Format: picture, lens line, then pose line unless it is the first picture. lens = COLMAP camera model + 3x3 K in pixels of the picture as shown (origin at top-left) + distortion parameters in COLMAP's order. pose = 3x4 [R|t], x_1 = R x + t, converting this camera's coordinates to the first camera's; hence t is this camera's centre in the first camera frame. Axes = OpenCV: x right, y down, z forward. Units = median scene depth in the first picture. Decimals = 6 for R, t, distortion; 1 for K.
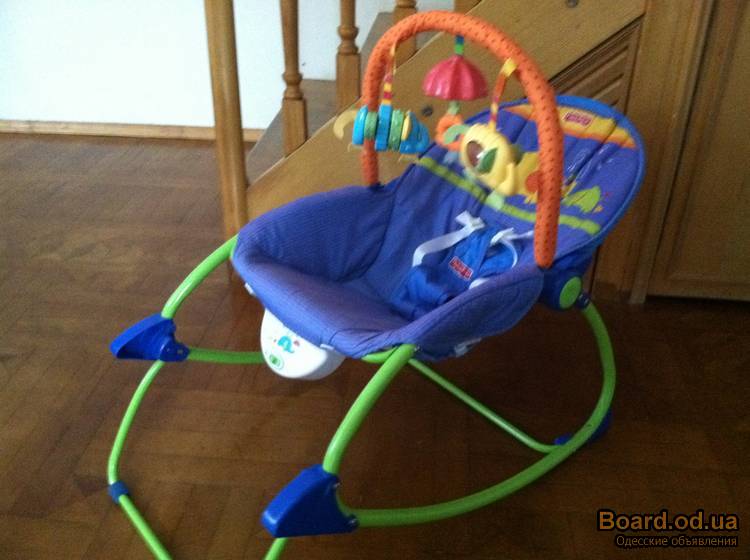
lens RADIAL K [[721.6, 0, 378.8], [0, 721.6, 282.0], [0, 0, 1]] dist [0.082100, -0.233628]
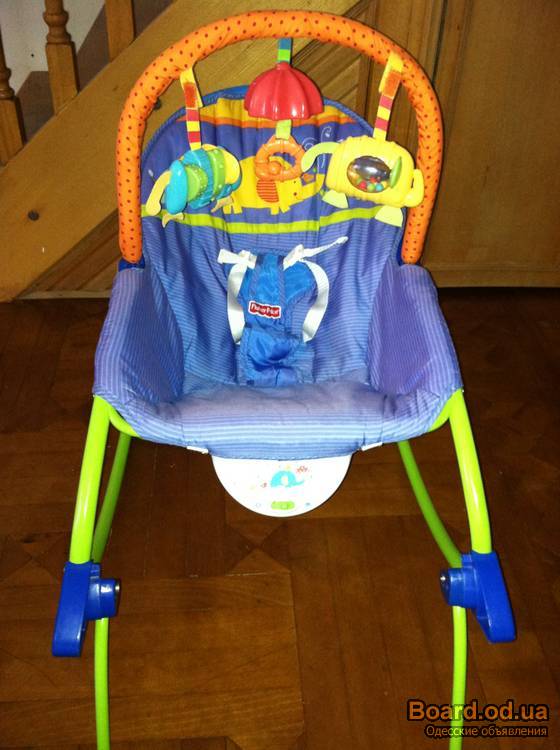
lens RADIAL K [[721.6, 0, 276.9], [0, 721.6, 371.5], [0, 0, 1]] dist [0.082100, -0.233628]
pose [[0.598995, -0.484041, 0.637895, -0.493097], [0.388141, 0.872286, 0.297428, -0.215821], [-0.700394, 0.069435, 0.710371, 0.380398]]
